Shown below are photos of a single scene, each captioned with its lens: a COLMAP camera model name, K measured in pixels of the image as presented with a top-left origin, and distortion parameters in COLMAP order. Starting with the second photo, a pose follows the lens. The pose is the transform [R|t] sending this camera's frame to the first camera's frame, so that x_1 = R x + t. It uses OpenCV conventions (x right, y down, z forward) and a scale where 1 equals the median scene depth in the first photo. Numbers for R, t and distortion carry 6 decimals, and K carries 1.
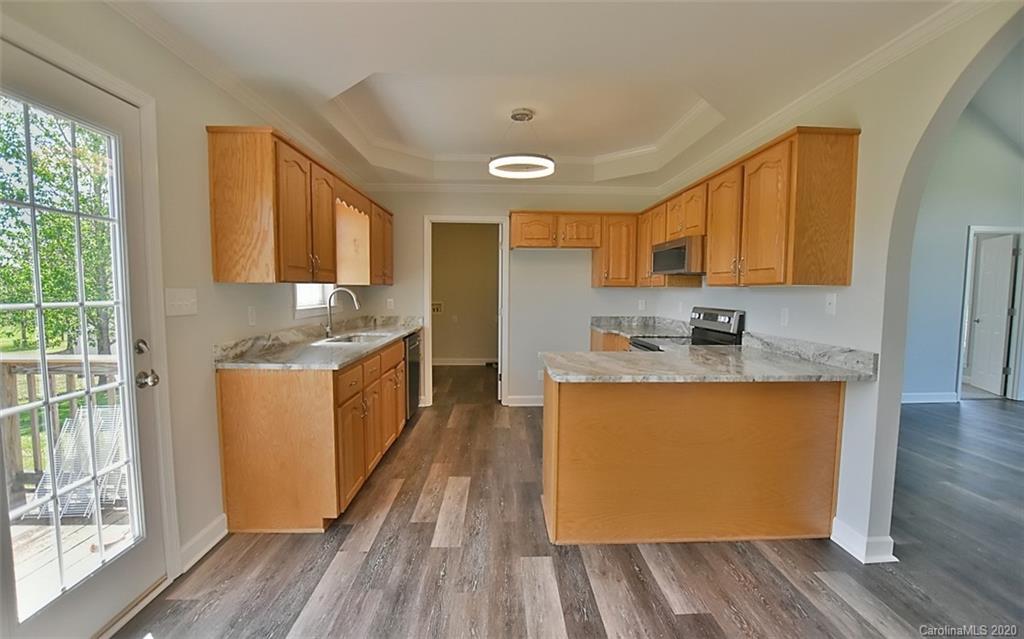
lens RADIAL K [[463.8, 0, 517.7], [0, 463.8, 326.3], [0, 0, 1]] dist [-0.027454, 0.001613]
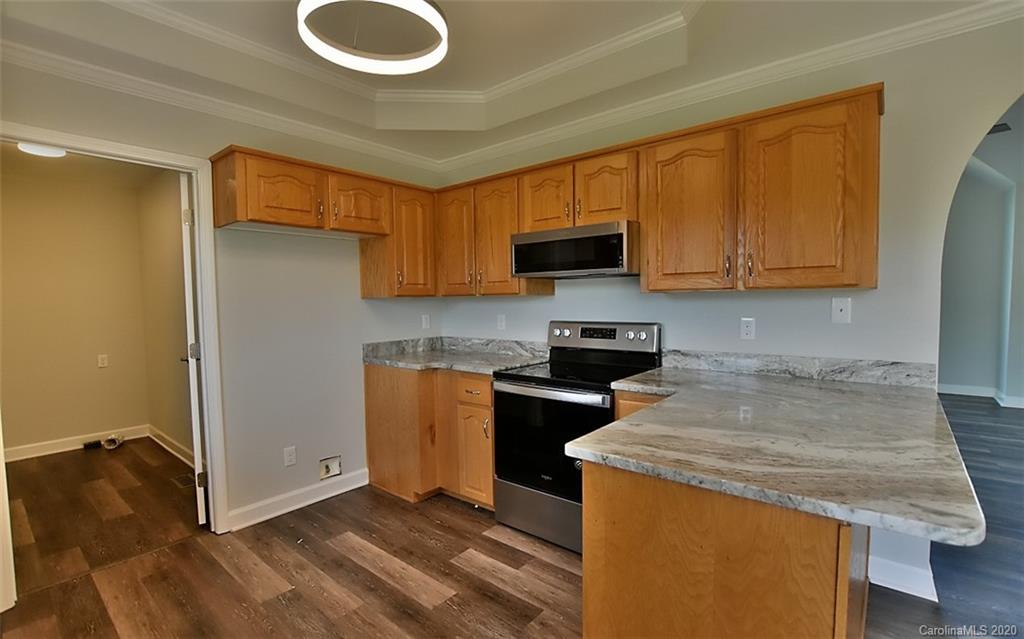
lens RADIAL K [[463.8, 0, 517.7], [0, 463.8, 326.3], [0, 0, 1]] dist [-0.027454, 0.001613]
pose [[0.671292, -0.057876, 0.738930, -0.182779], [0.076724, 0.997017, 0.008390, -0.037620], [-0.737211, 0.051062, 0.673730, 0.452215]]
